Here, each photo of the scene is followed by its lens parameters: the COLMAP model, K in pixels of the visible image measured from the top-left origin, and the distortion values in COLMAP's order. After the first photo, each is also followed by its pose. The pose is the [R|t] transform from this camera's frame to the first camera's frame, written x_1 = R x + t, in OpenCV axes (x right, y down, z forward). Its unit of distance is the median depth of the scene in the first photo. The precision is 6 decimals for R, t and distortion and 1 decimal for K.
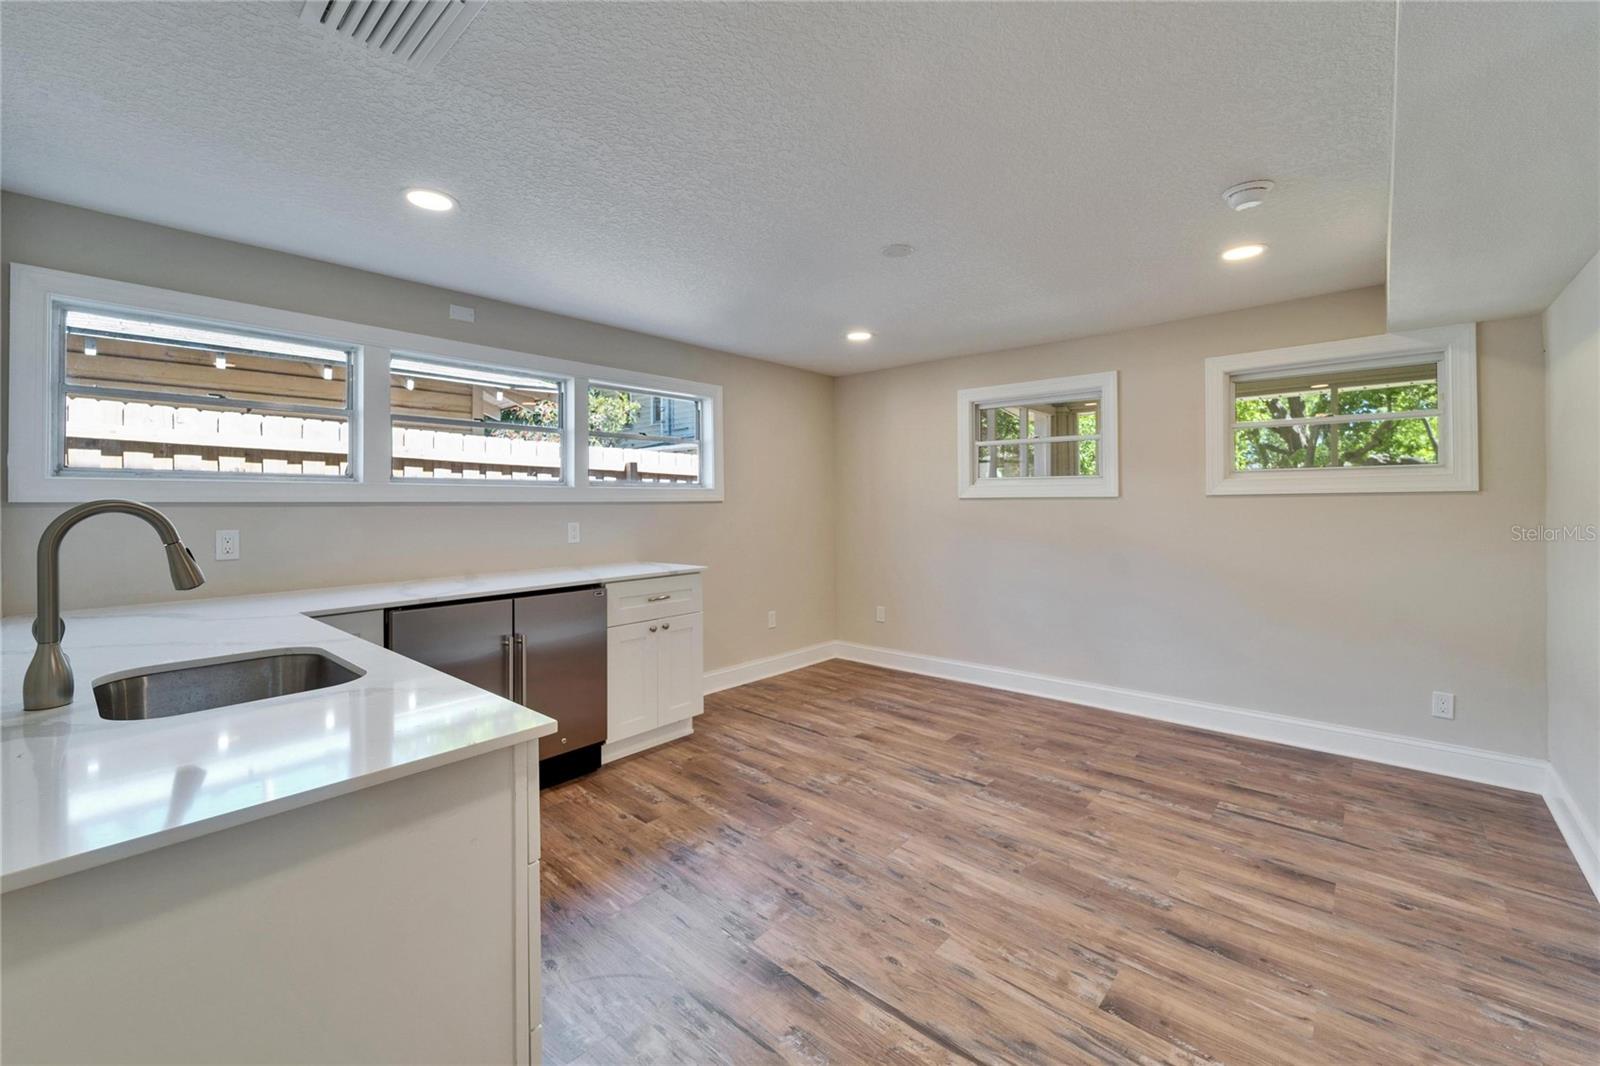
lens RADIAL K [[661.0, 0, 794.9], [0, 661.0, 501.5], [0, 0, 1]] dist [0.004053, -0.002388]
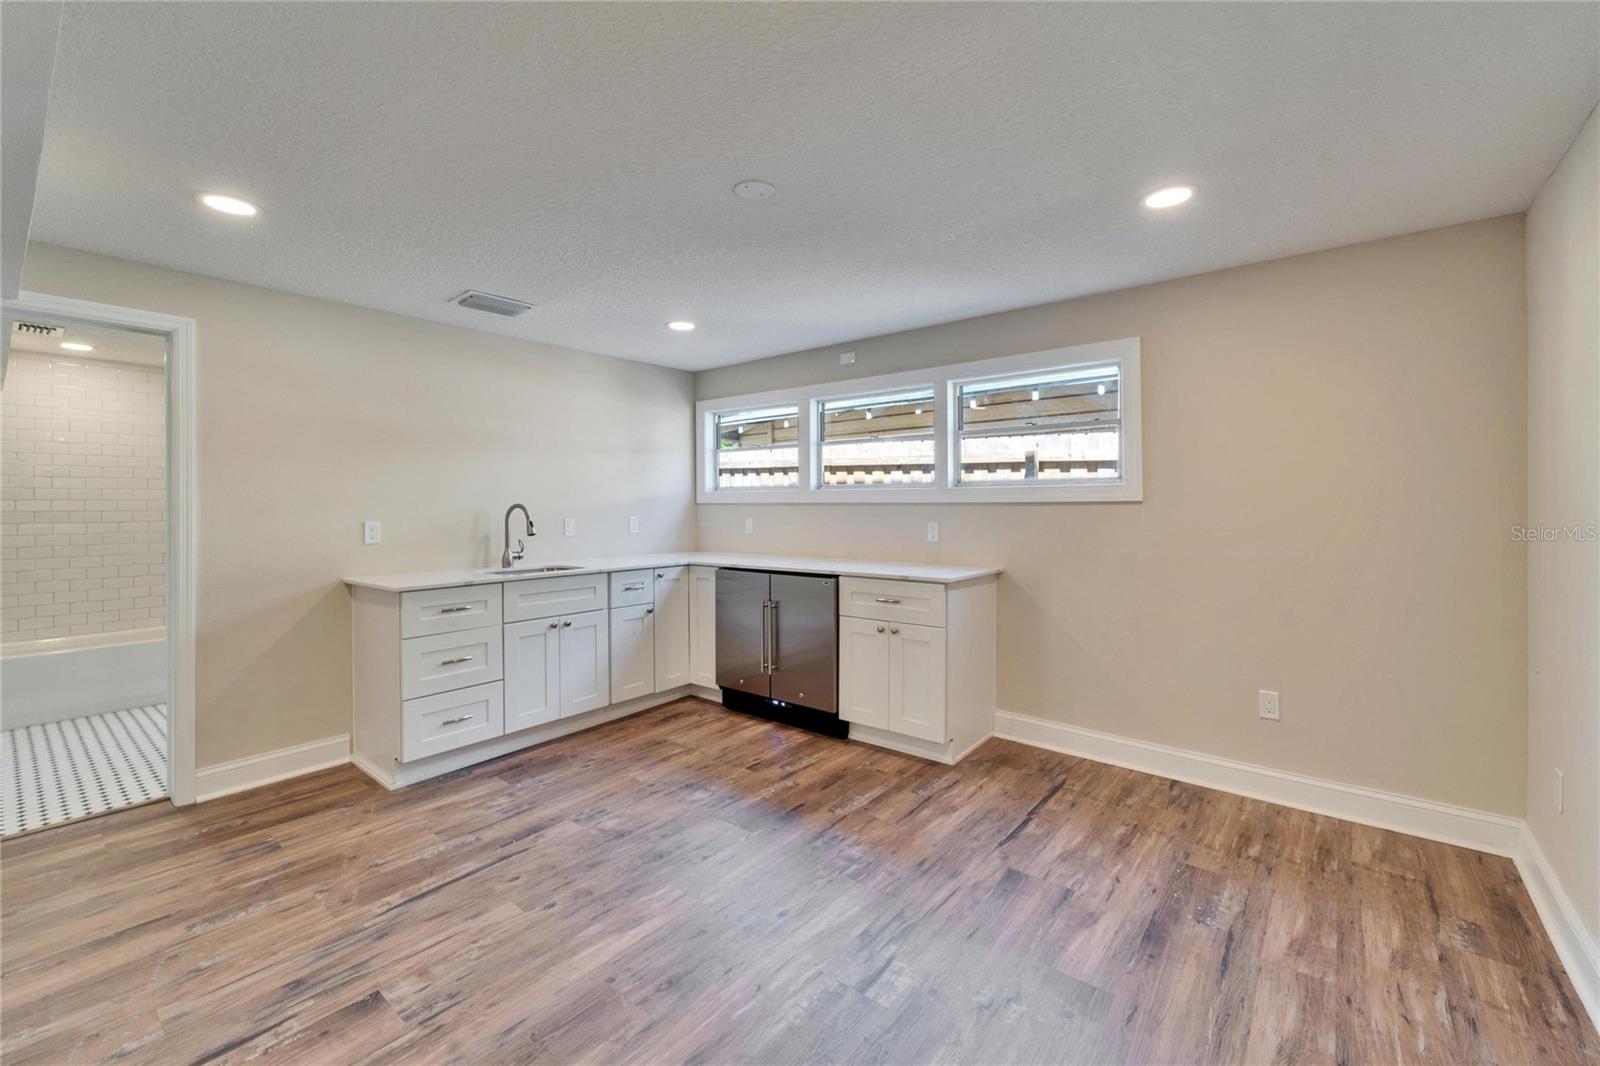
lens RADIAL K [[661.0, 0, 798.8], [0, 661.0, 509.1], [0, 0, 1]] dist [0.004053, -0.002388]
pose [[0.035743, 0.011687, -0.999293, 0.832272], [0.005054, 0.999917, 0.011875, -0.002599], [0.999348, -0.005475, 0.035681, 0.893485]]
